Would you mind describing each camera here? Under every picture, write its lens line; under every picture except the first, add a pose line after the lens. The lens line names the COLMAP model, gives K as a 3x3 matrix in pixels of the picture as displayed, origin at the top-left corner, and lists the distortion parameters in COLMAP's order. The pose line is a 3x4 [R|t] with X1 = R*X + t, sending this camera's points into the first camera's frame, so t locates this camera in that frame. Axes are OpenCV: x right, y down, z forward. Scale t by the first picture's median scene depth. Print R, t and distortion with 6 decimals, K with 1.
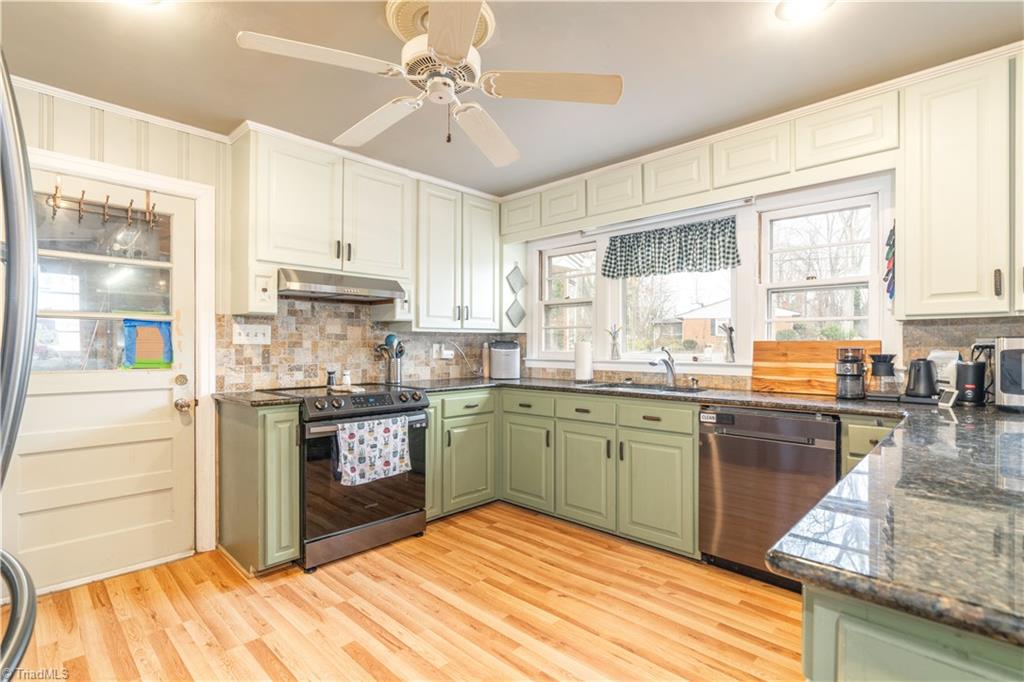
lens RADIAL K [[469.9, 0, 505.8], [0, 469.9, 347.9], [0, 0, 1]] dist [-0.008208, 0.001844]
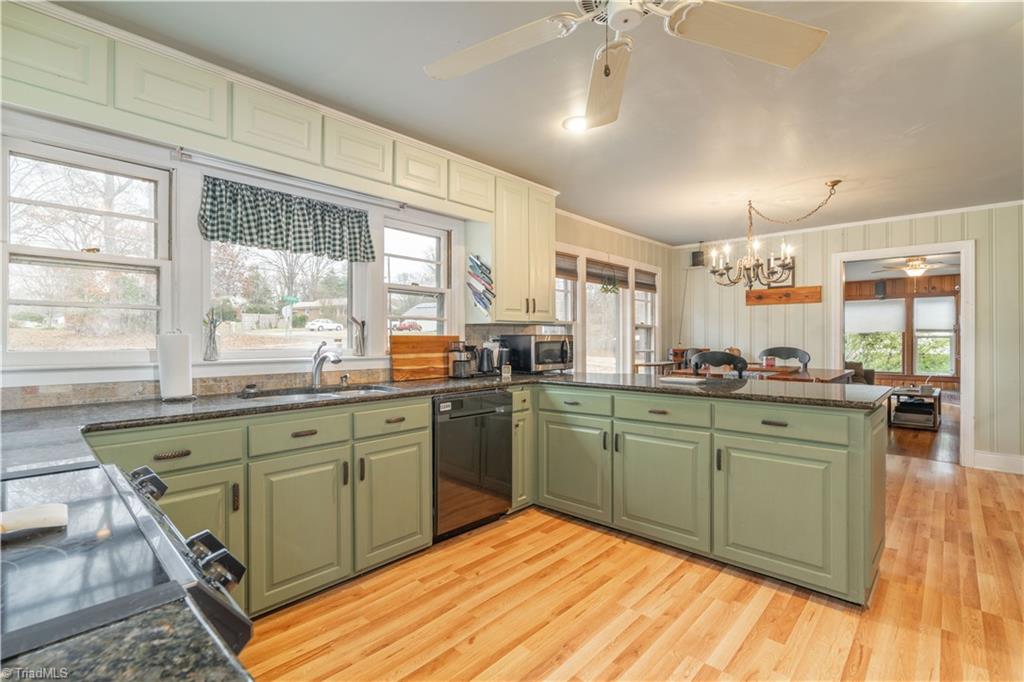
lens RADIAL K [[469.9, 0, 509.5], [0, 469.9, 341.7], [0, 0, 1]] dist [-0.008208, 0.001844]
pose [[-0.004132, -0.006326, 0.999971, -0.558787], [0.003447, 0.999974, 0.006341, -0.006240], [-0.999986, 0.003473, -0.004110, 0.735217]]
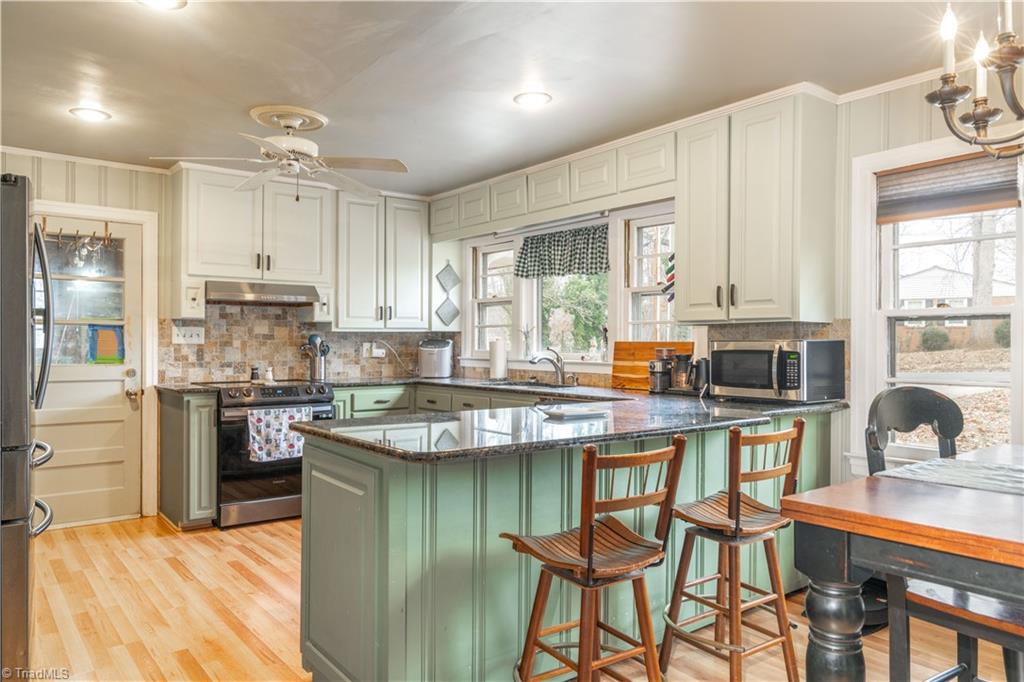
lens RADIAL K [[709.4, 0, 513.7], [0, 709.4, 340.3], [0, 0, 1]] dist [0.000558, -0.004752]
pose [[0.988731, 0.000715, -0.149701, 0.549036], [-0.001480, 0.999986, -0.004998, -0.009285], [0.149695, 0.005163, 0.988719, -0.654322]]
